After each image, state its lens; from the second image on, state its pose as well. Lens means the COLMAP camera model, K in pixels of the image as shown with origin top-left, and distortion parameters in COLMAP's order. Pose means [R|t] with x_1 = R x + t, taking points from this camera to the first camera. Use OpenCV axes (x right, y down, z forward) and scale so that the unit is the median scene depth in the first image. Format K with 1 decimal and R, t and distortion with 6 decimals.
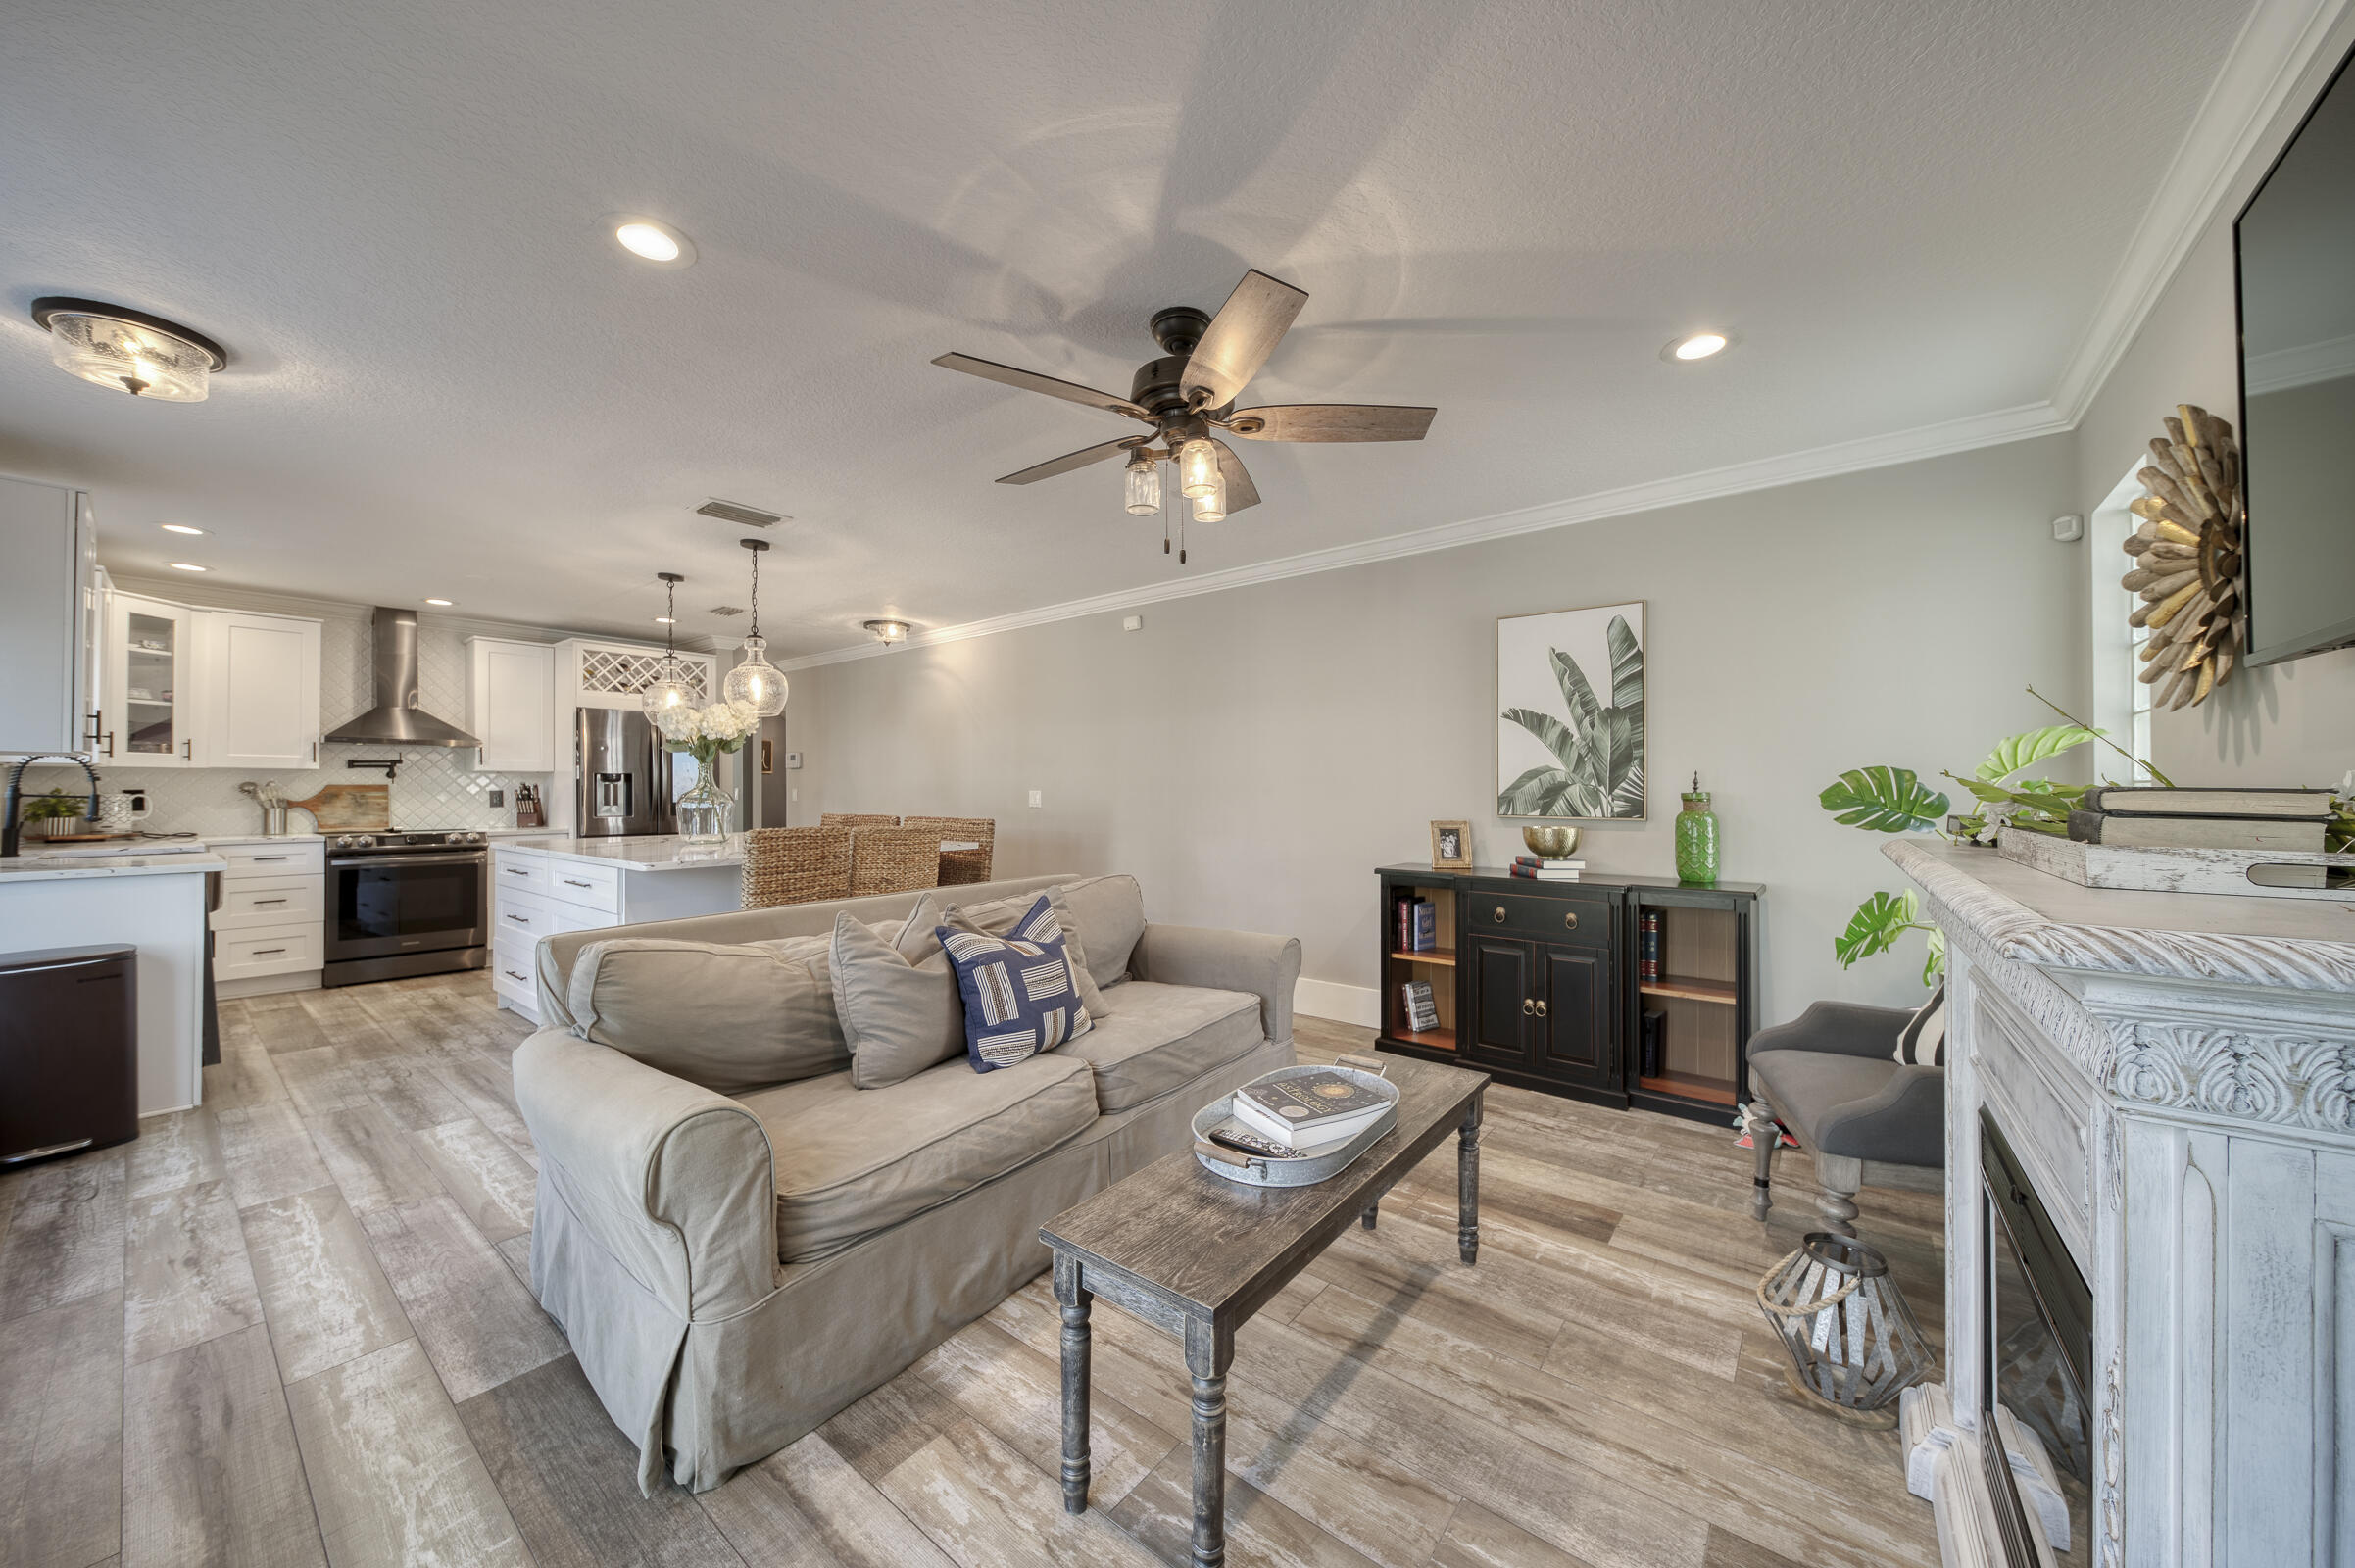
lens RADIAL K [[838.2, 0, 1168.6], [0, 838.2, 783.2], [0, 0, 1]] dist [0.001211, -0.001543]
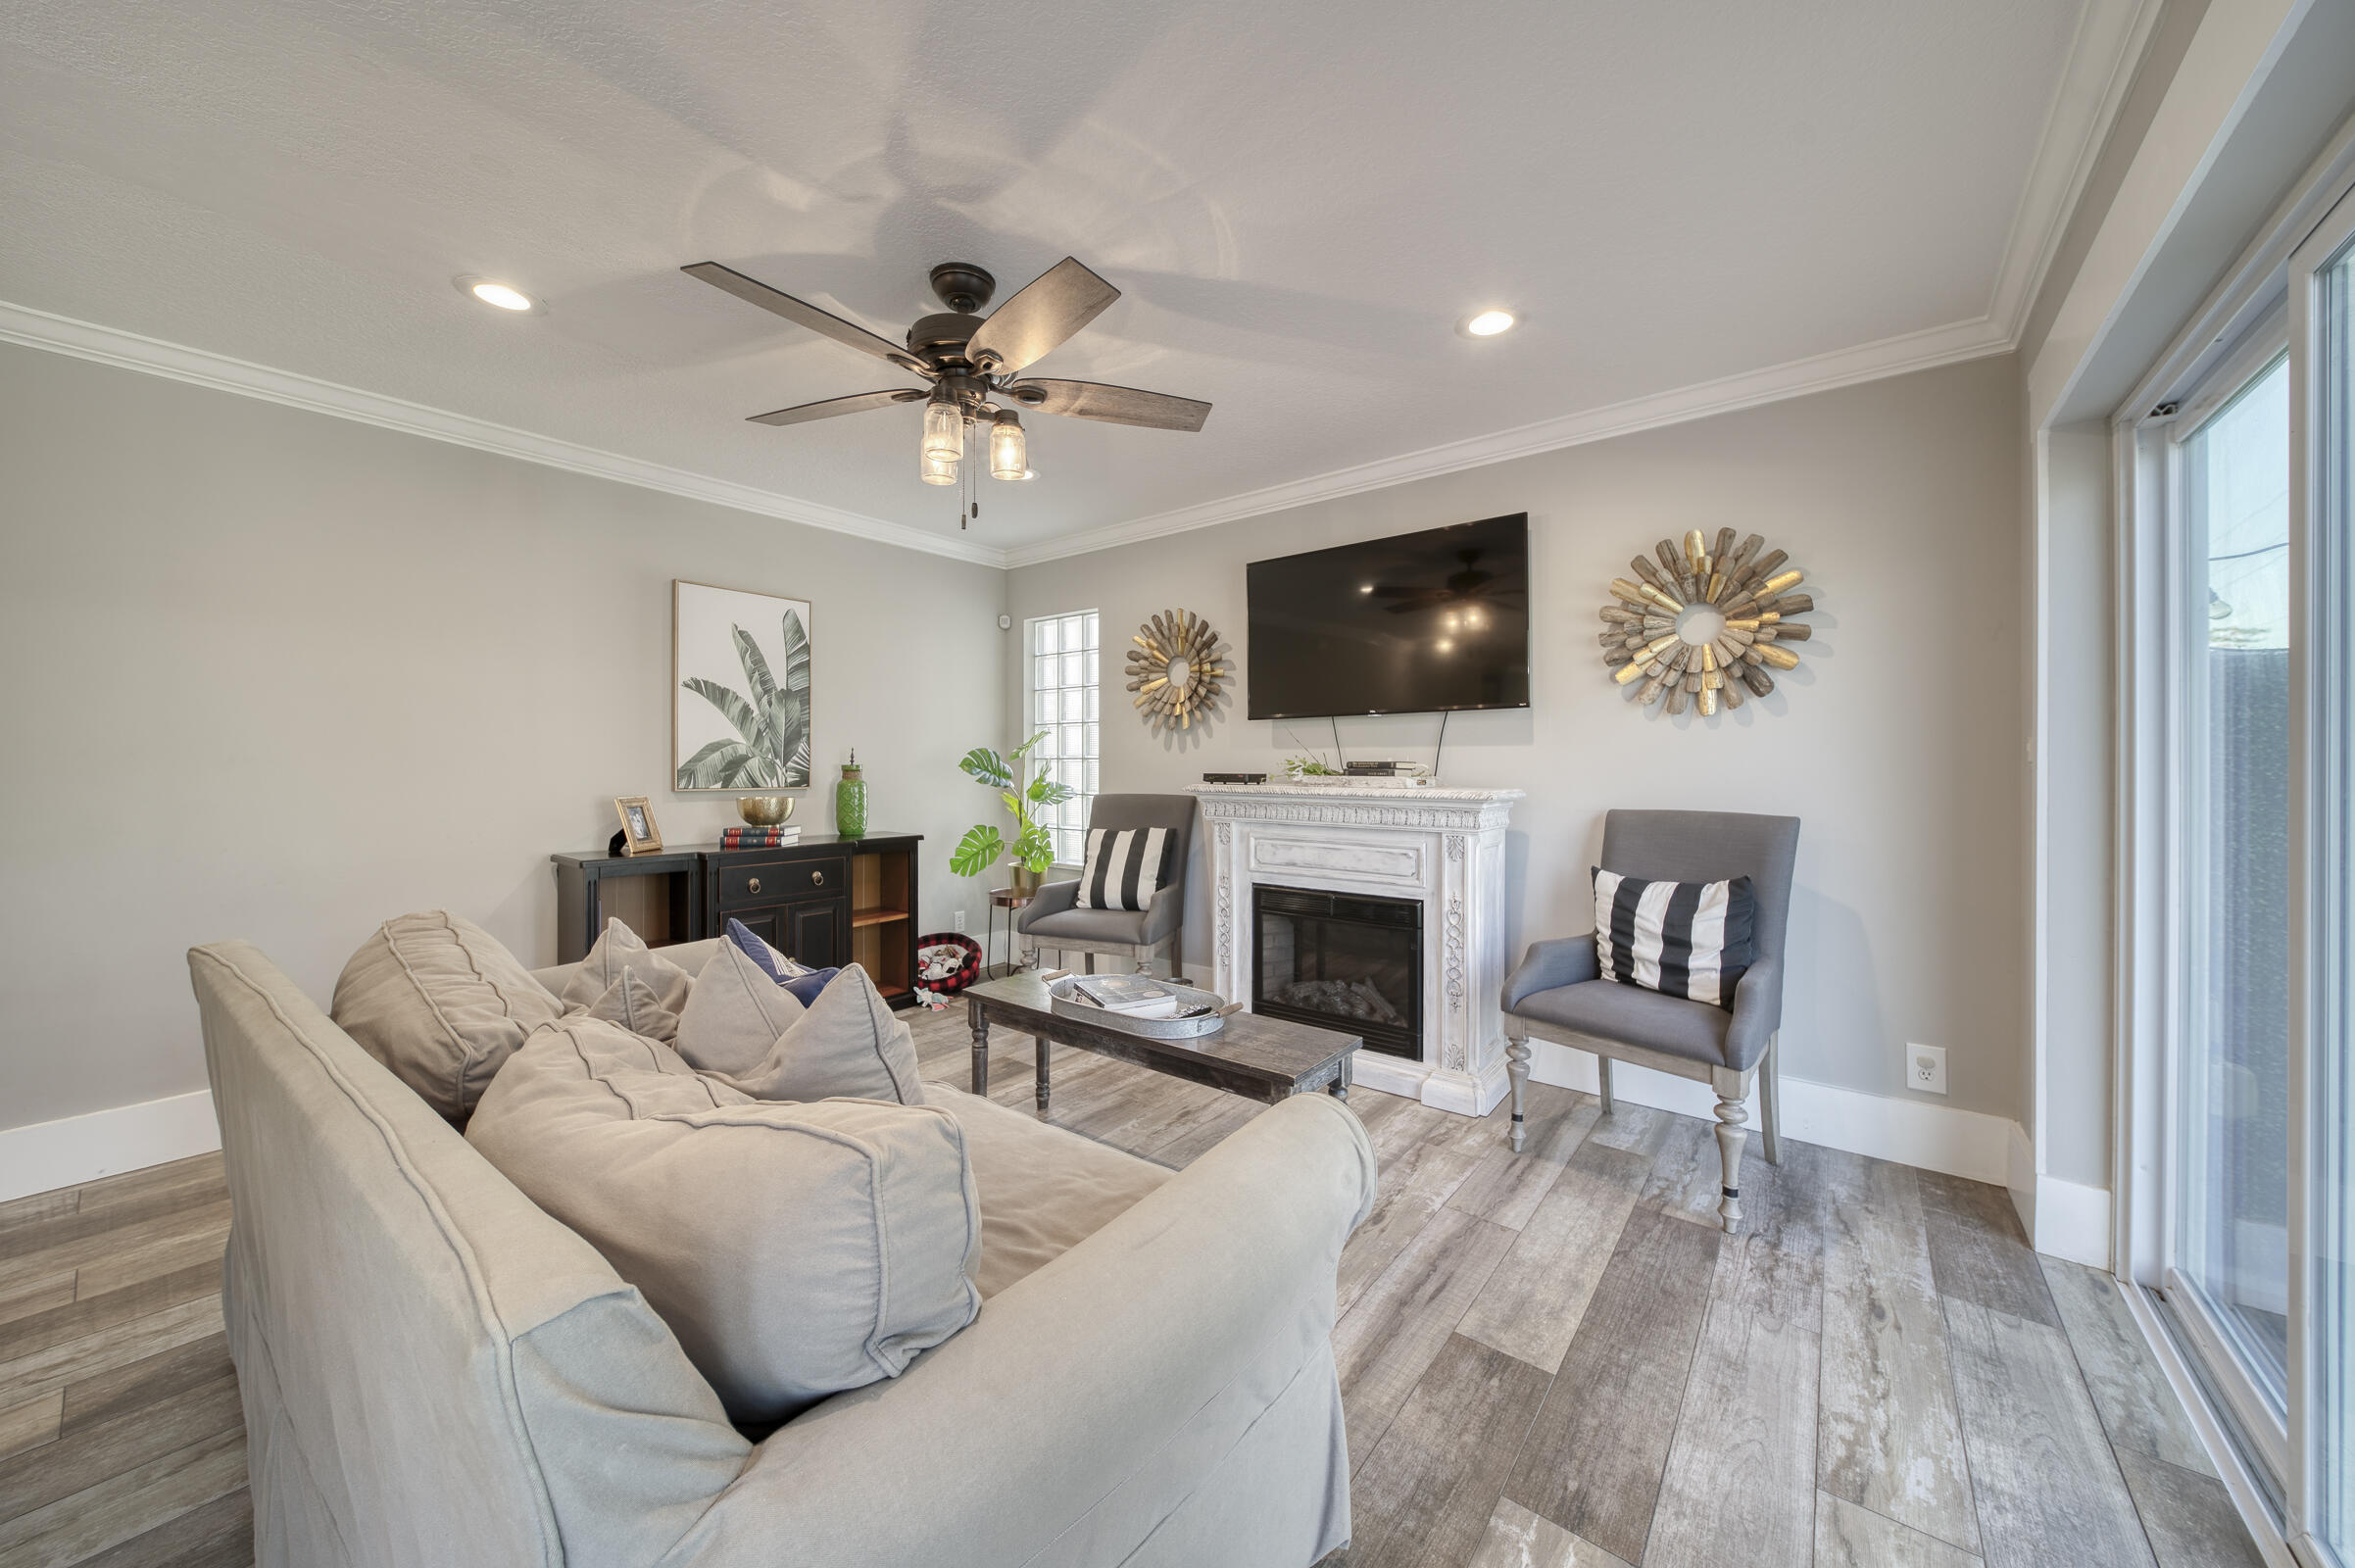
lens RADIAL K [[836.0, 0, 1196.4], [0, 836.0, 770.4], [0, 0, 1]] dist [-0.000167, -0.001557]
pose [[-0.021804, -0.009133, 0.999721, -0.599896], [-0.010544, 0.999905, 0.008904, 0.002661], [-0.999707, -0.010347, -0.021898, 0.468324]]
